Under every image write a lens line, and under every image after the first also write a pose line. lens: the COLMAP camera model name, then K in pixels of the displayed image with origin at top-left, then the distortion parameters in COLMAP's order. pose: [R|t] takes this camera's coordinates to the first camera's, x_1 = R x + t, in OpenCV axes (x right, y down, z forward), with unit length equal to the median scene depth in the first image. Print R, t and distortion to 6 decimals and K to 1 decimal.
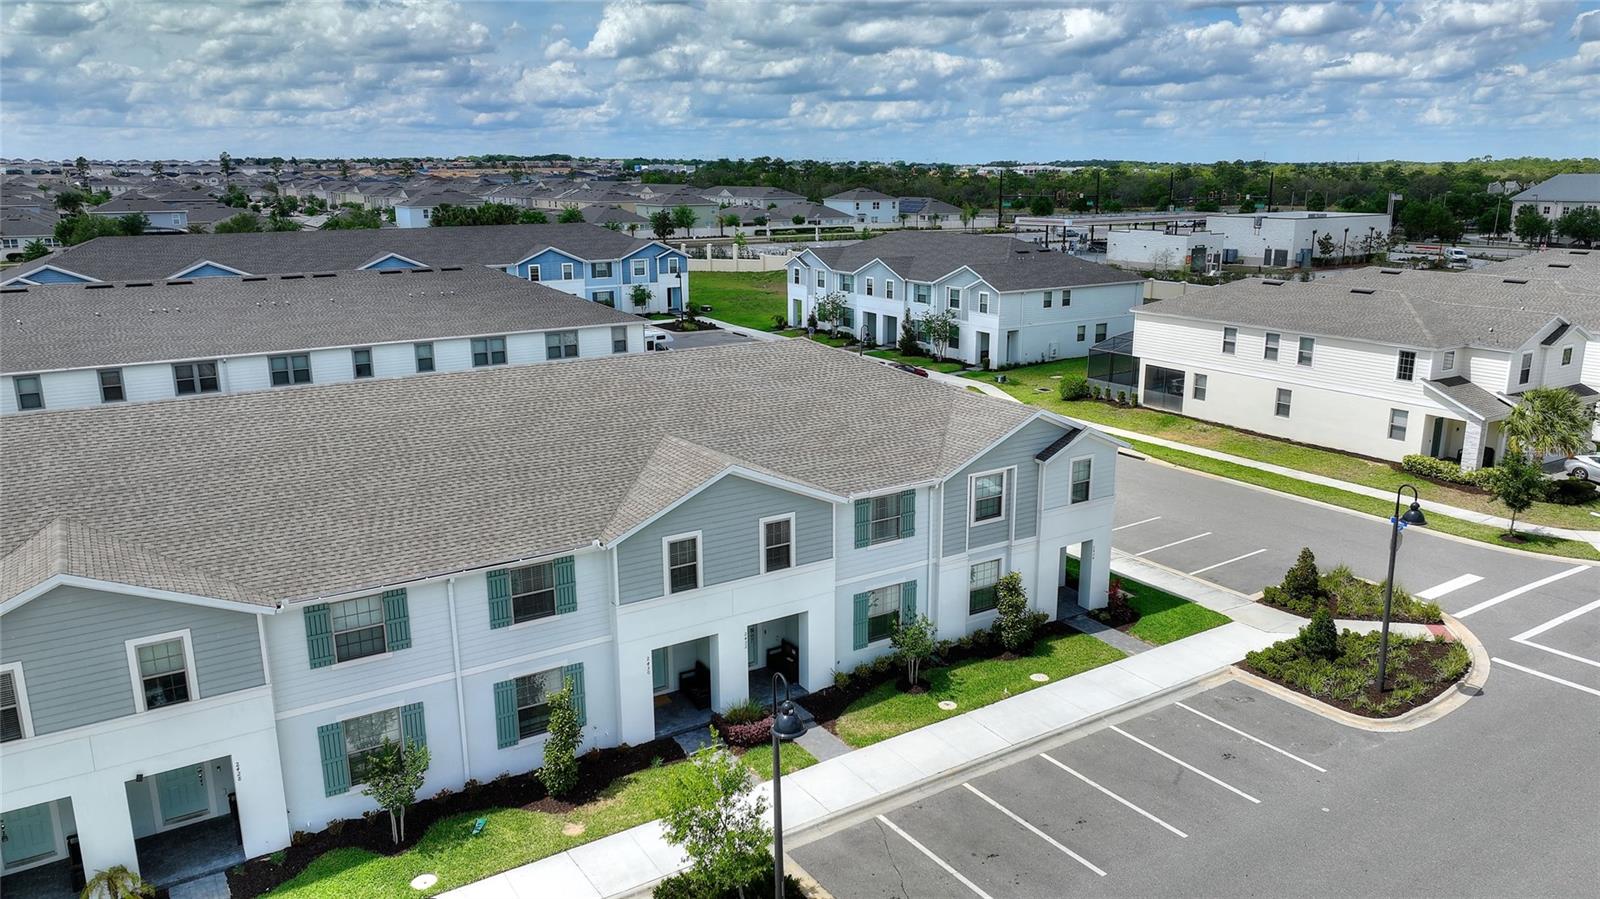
lens RADIAL K [[1125.3, 0, 808.5], [0, 1125.3, 464.6], [0, 0, 1]] dist [0.013445, -0.002359]
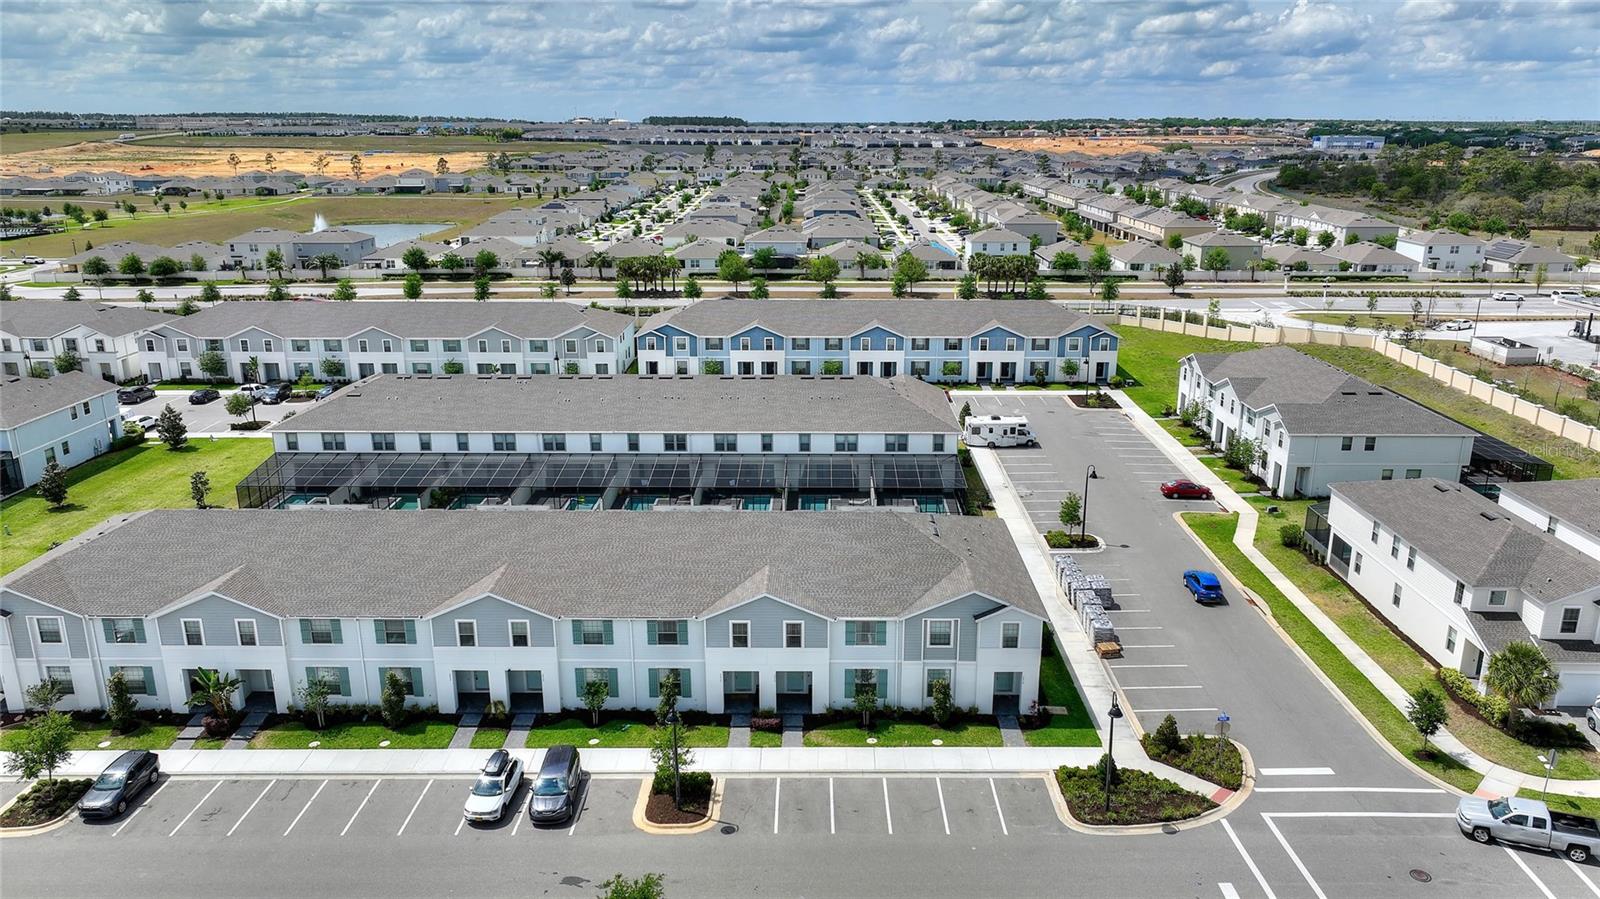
lens RADIAL K [[1125.3, 0, 807.8], [0, 1125.3, 453.7], [0, 0, 1]] dist [0.013445, -0.002359]
pose [[0.838079, 0.159515, -0.521708, 0.838956], [-0.143849, 0.987069, 0.070720, -0.332103], [0.526243, 0.015778, 0.850188, -0.572726]]
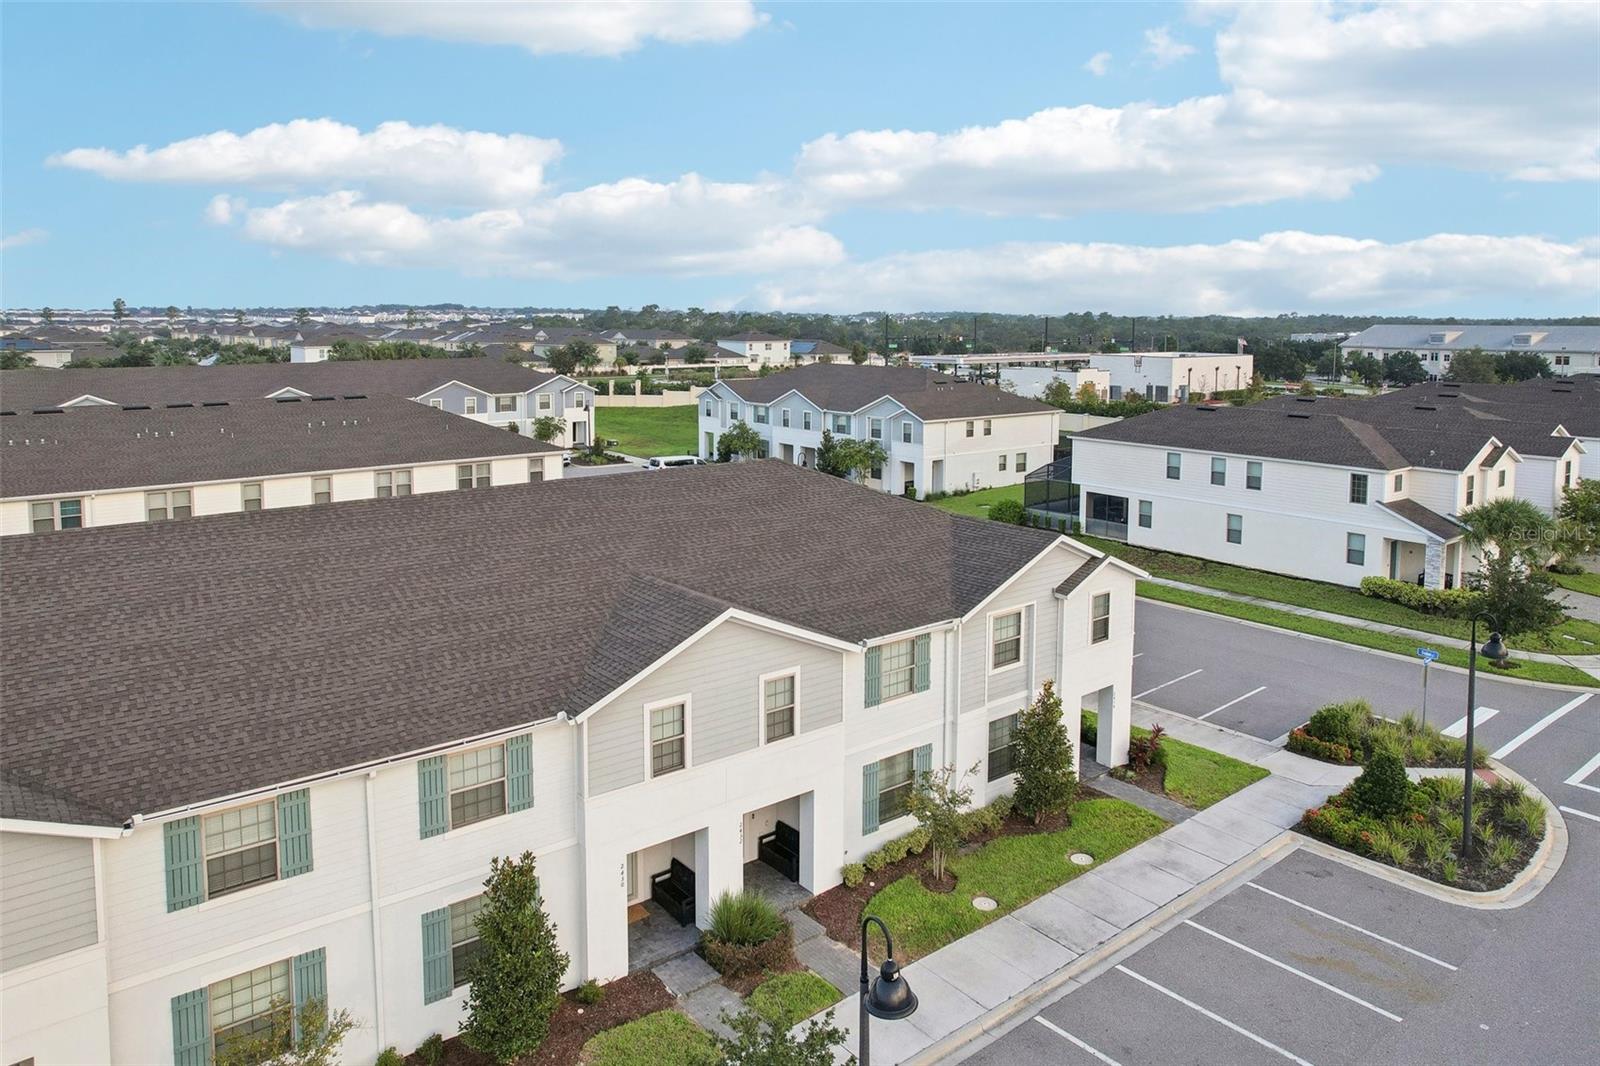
lens RADIAL K [[1087.0, 0, 798.7], [0, 1087.0, 413.8], [0, 0, 1]] dist [-0.034712, 0.017543]
pose [[0.995019, -0.002772, 0.099645, -0.079134], [0.019567, 0.985598, -0.167972, -0.004735], [-0.097744, 0.169085, 0.980743, 0.174691]]
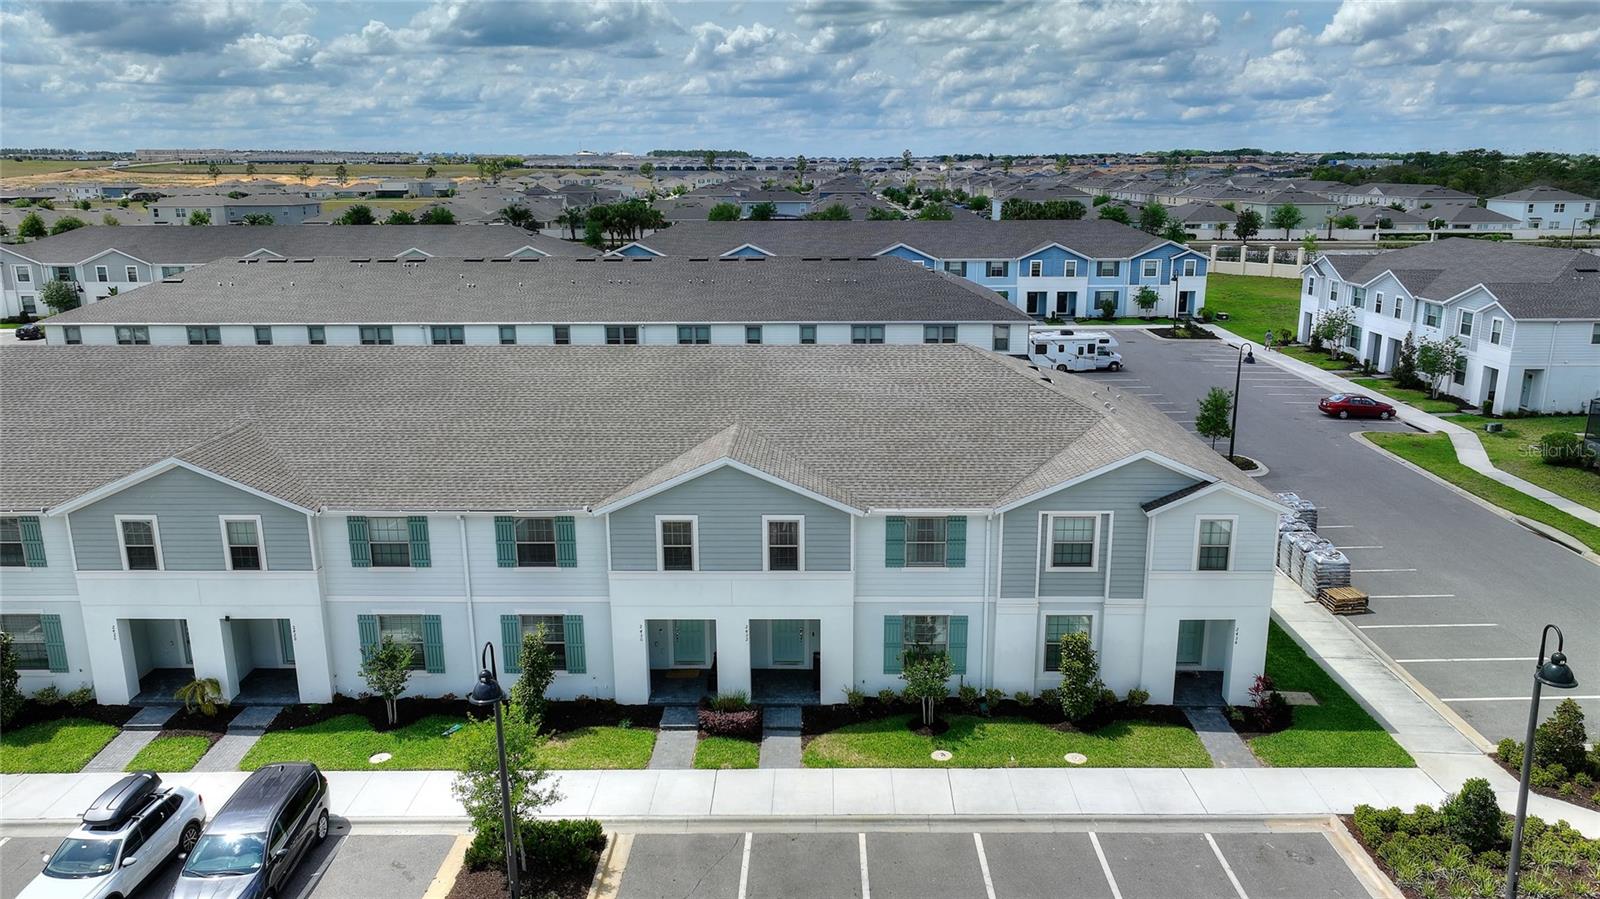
lens RADIAL K [[1125.3, 0, 806.1], [0, 1125.3, 452.5], [0, 0, 1]] dist [0.013445, -0.002359]
pose [[0.834812, 0.137842, -0.533000, 0.439680], [-0.141070, 0.989384, 0.034919, -0.040706], [0.532155, 0.046039, 0.845394, 0.146427]]
